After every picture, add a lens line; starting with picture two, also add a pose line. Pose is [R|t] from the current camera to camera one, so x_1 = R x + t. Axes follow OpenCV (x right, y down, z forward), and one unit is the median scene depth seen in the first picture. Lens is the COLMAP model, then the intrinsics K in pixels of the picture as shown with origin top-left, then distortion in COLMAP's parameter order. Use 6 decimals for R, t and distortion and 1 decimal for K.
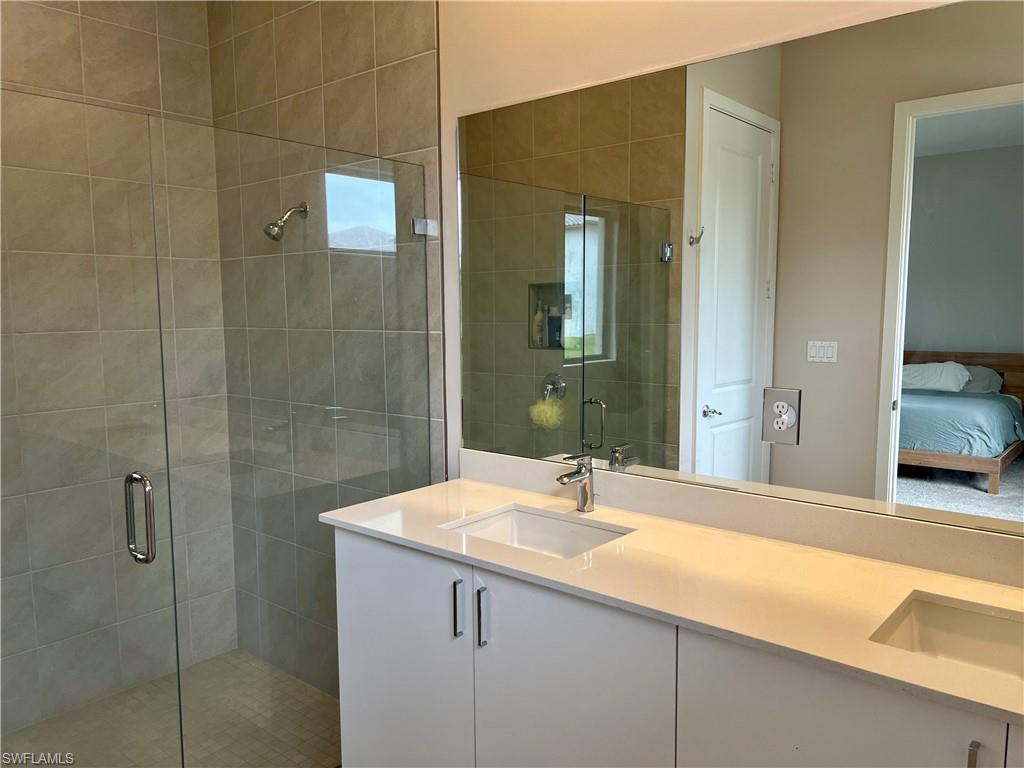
lens RADIAL K [[762.8, 0, 511.3], [0, 762.8, 380.6], [0, 0, 1]] dist [0.061823, -0.073786]
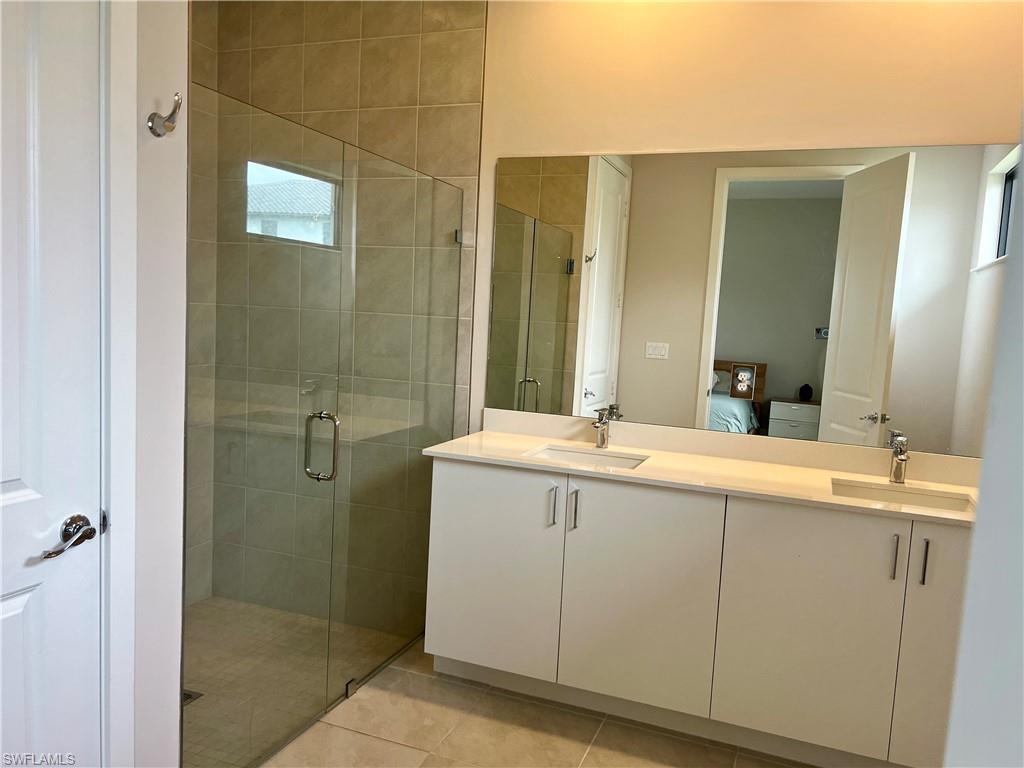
lens RADIAL K [[762.8, 0, 511.9], [0, 762.8, 385.1], [0, 0, 1]] dist [0.061823, -0.073786]
pose [[0.944315, 0.027061, 0.327929, -0.419782], [-0.028805, 0.999585, 0.000459, 0.043957], [-0.327781, -0.009879, 0.944702, -0.236077]]
